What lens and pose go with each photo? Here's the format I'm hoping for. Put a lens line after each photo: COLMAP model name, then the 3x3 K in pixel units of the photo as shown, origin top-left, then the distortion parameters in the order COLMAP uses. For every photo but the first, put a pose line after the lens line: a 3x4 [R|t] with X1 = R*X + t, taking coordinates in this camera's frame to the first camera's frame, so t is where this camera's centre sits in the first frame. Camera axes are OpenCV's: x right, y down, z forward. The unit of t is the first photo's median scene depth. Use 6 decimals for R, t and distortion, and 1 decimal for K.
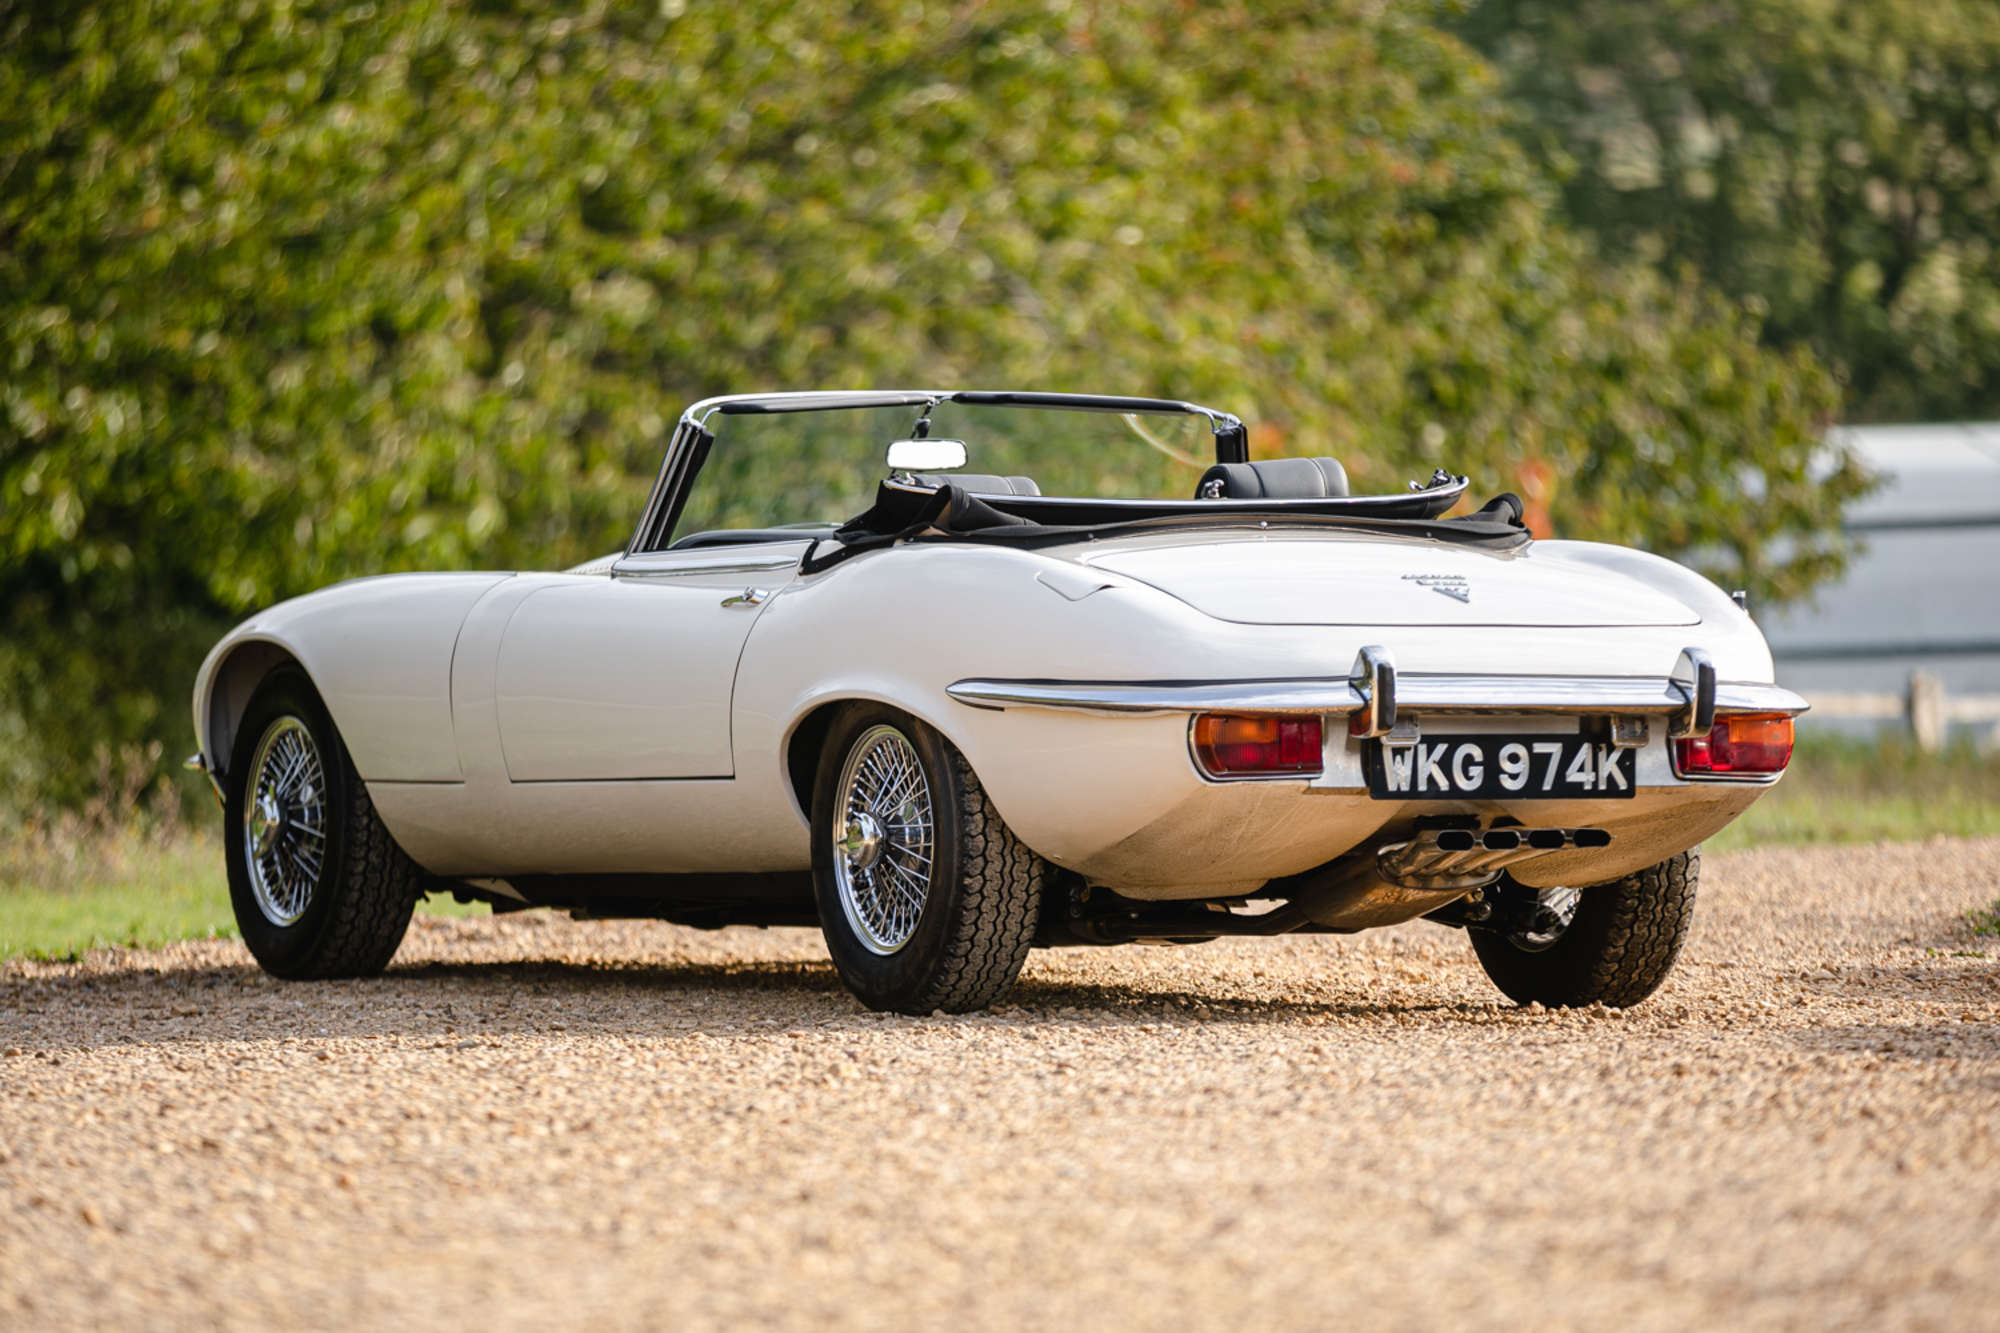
lens RADIAL K [[12015.6, 0, 1000.3], [0, 12015.6, 667.0], [0, 0, 1]] dist [0.985806, 0.000000]
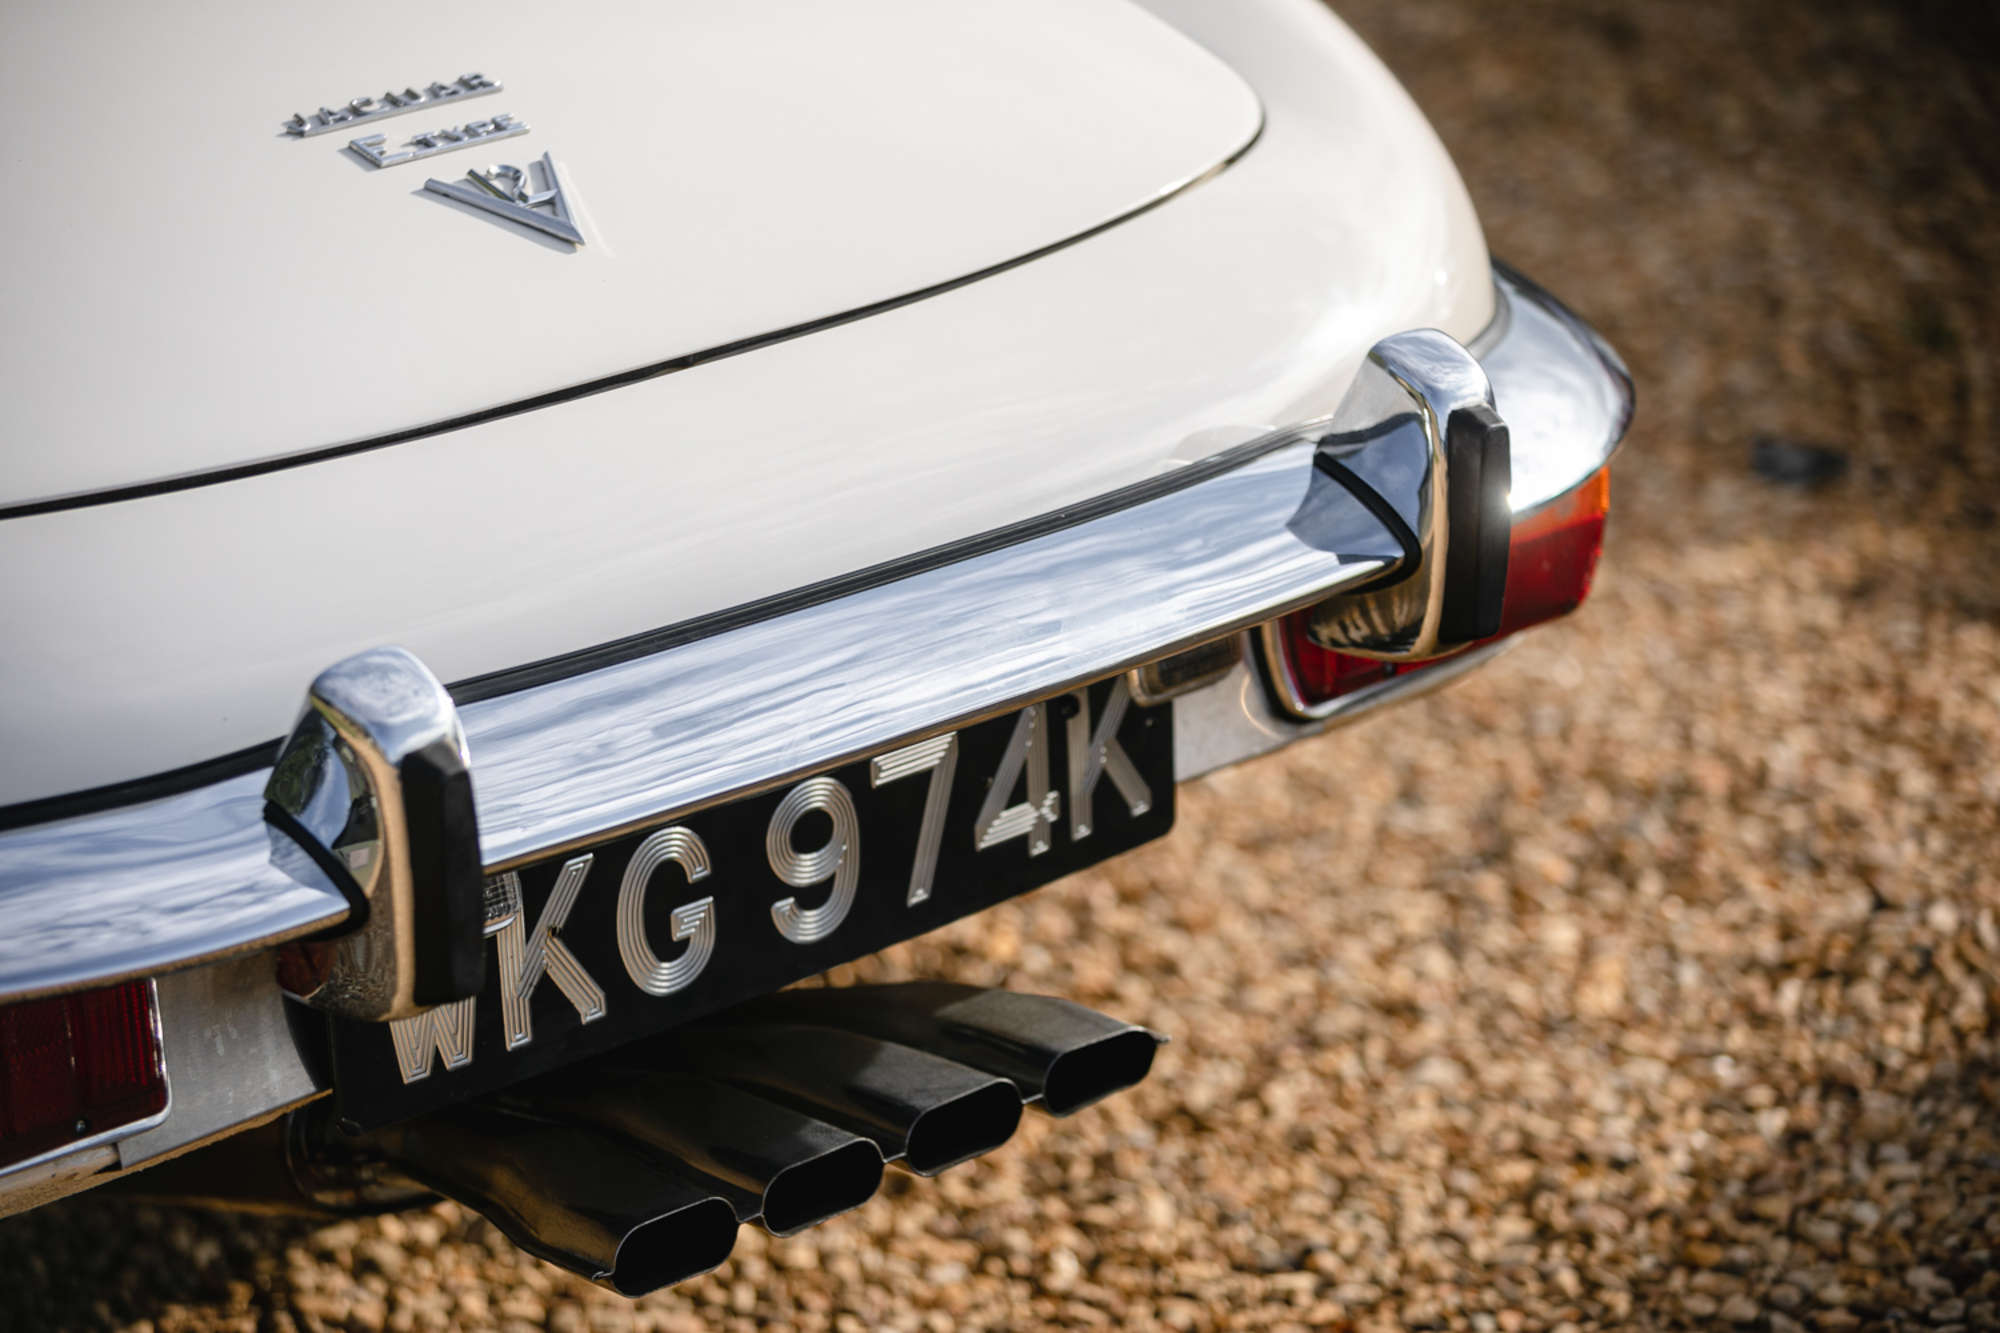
lens RADIAL K [[6544.0, 0, 986.1], [0, 6544.0, 671.9], [0, 0, 1]] dist [0.027286, 0.000000]
pose [[0.956386, -0.130741, 0.261213, 0.008633], [0.043307, 0.947824, 0.315839, -0.041588], [-0.288877, -0.290752, 0.912148, 0.862146]]
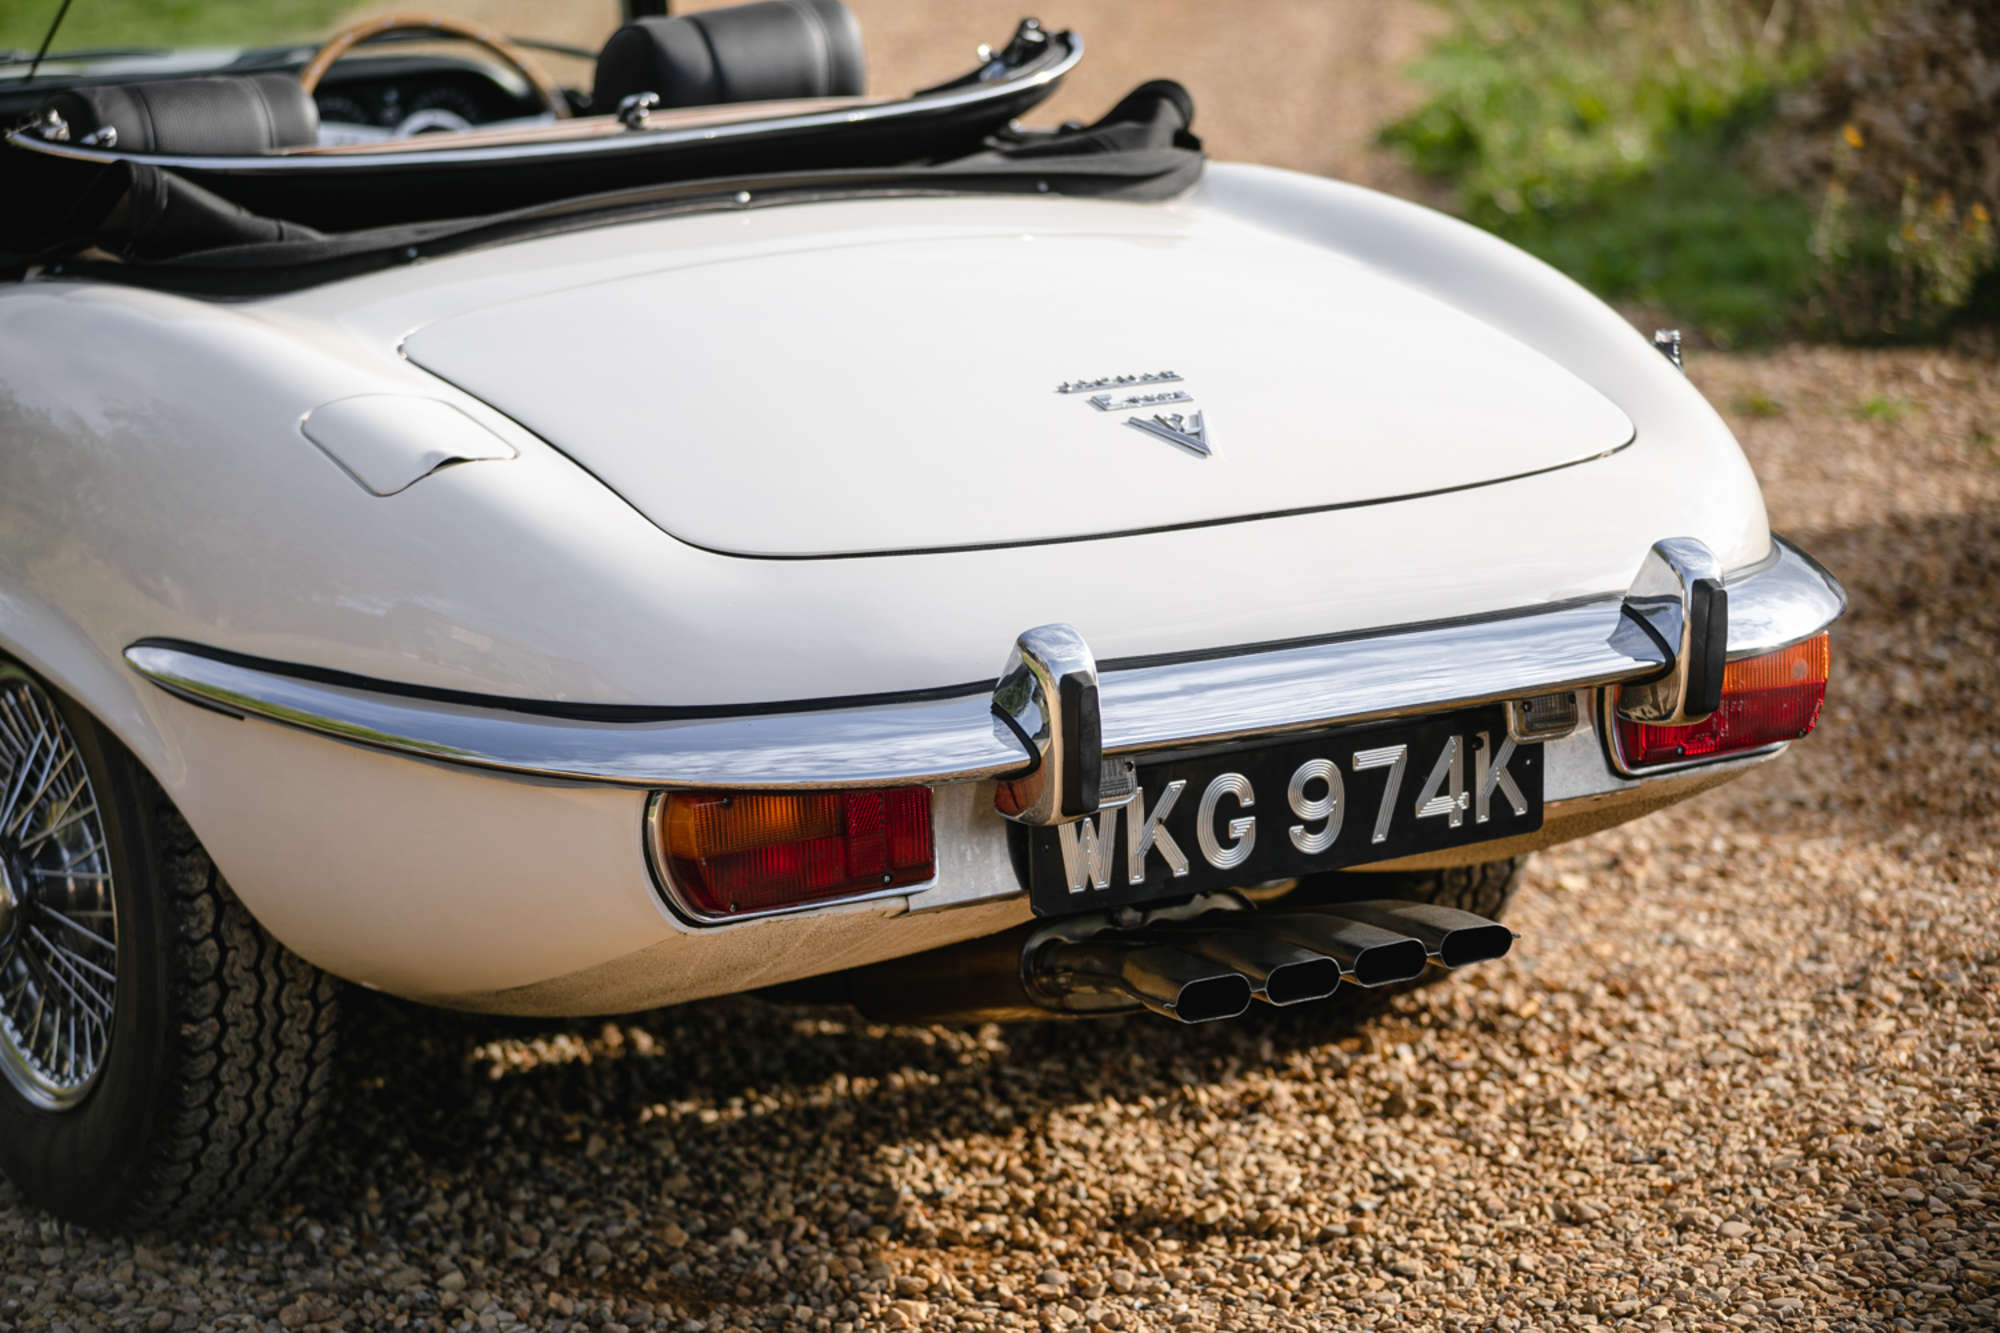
lens RADIAL K [[5977.3, 0, 999.4], [0, 5977.3, 656.2], [0, 0, 1]] dist [-0.024173, 0.000000]
pose [[0.994193, -0.040744, 0.099604, 0.006556], [0.020963, 0.981149, 0.192114, -0.043482], [-0.105554, -0.188910, 0.976305, 0.765582]]
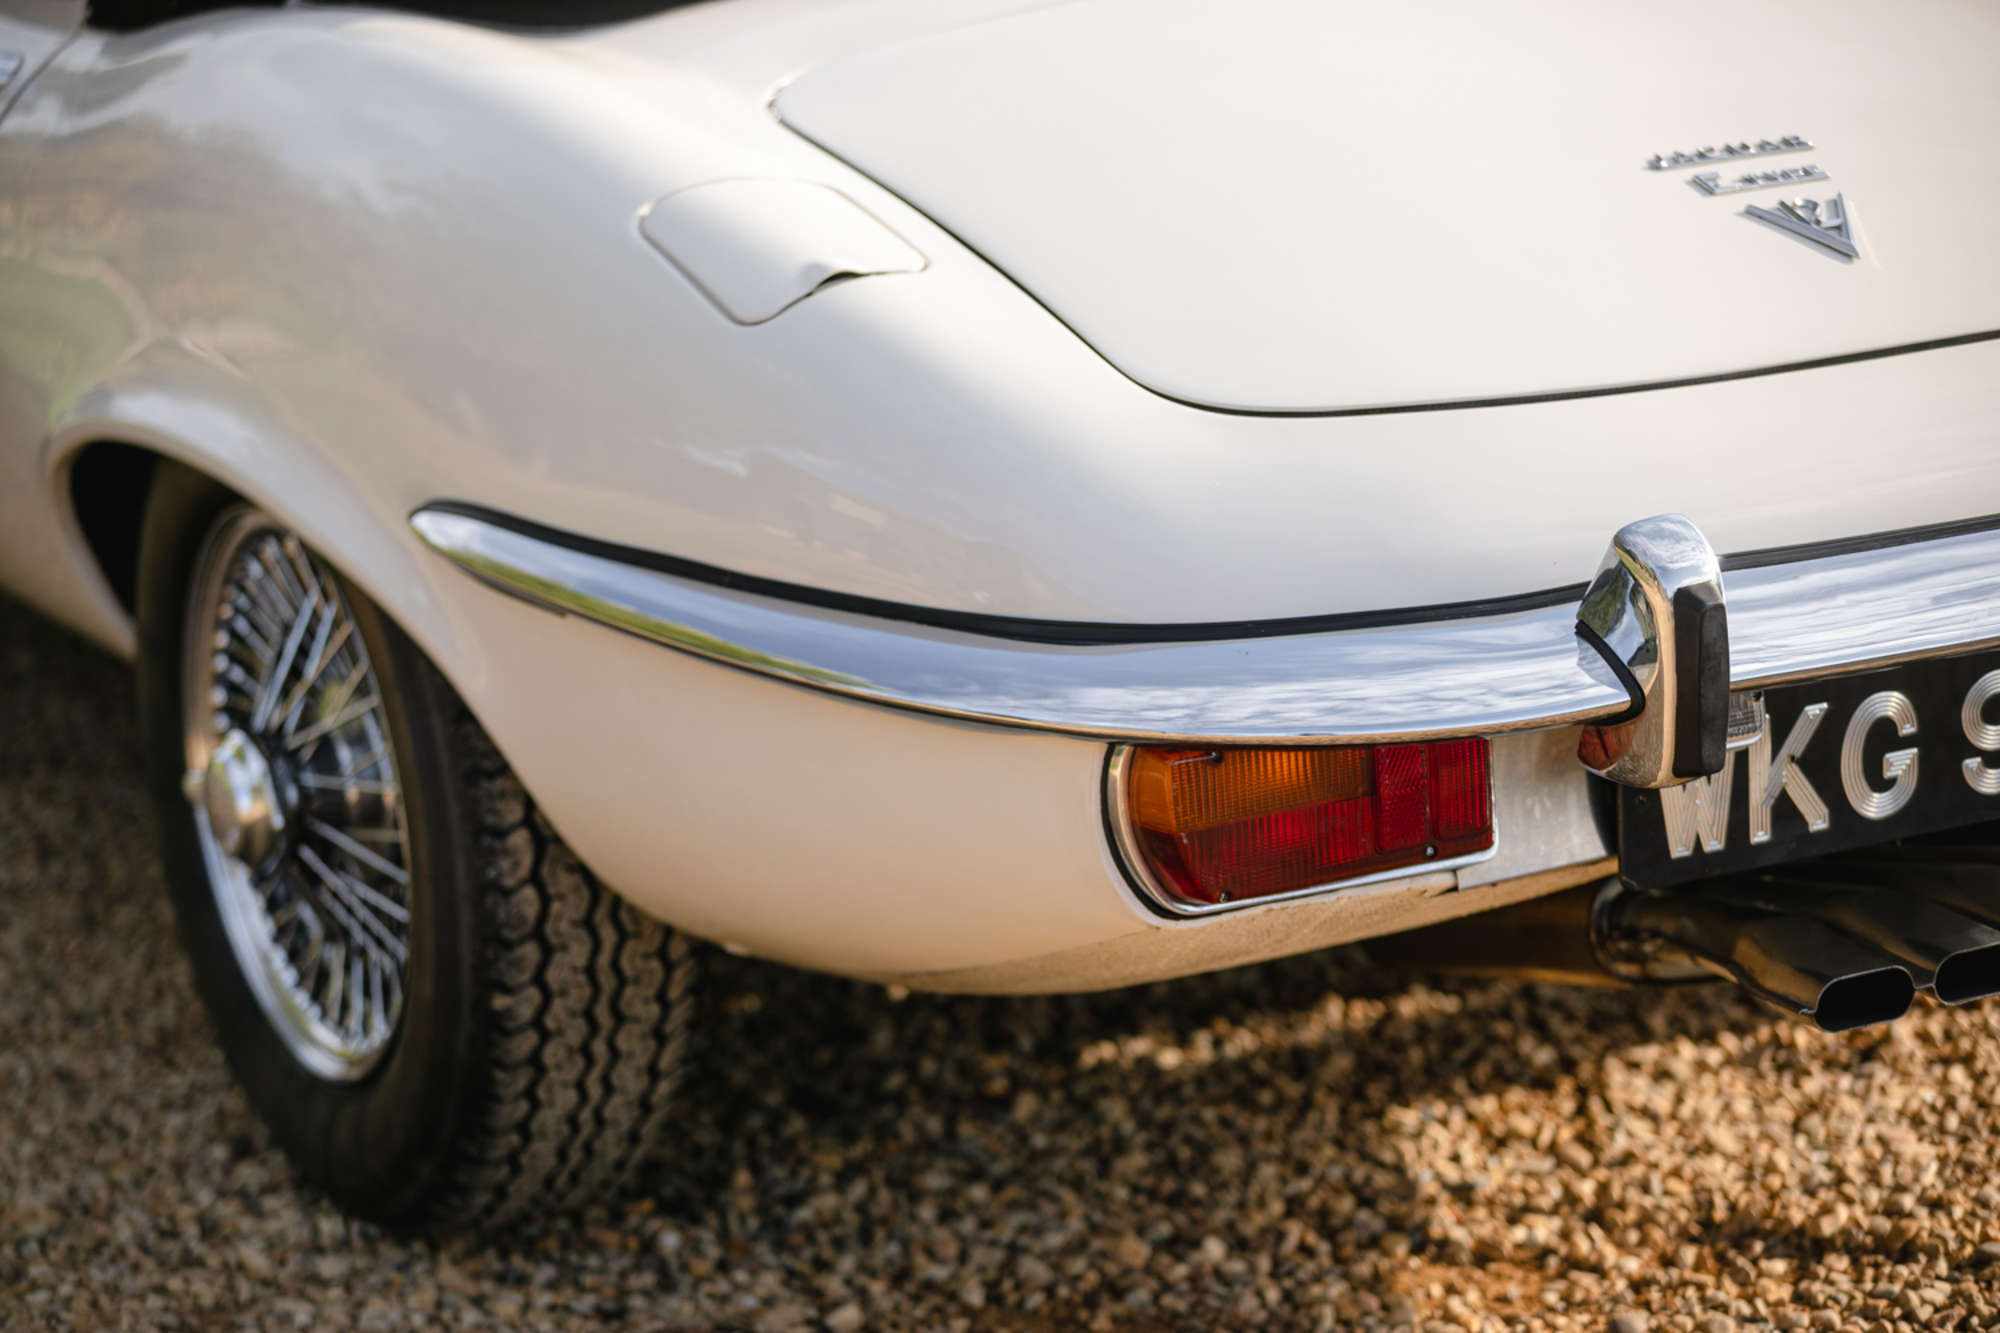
lens RADIAL K [[5977.3, 0, 1000.5], [0, 5977.3, 656.1], [0, 0, 1]] dist [-0.024173, 0.000000]
pose [[0.998385, -0.046532, 0.032605, 0.007336], [0.036191, 0.963184, 0.266397, -0.042069], [-0.043801, -0.264787, 0.963312, 0.826497]]
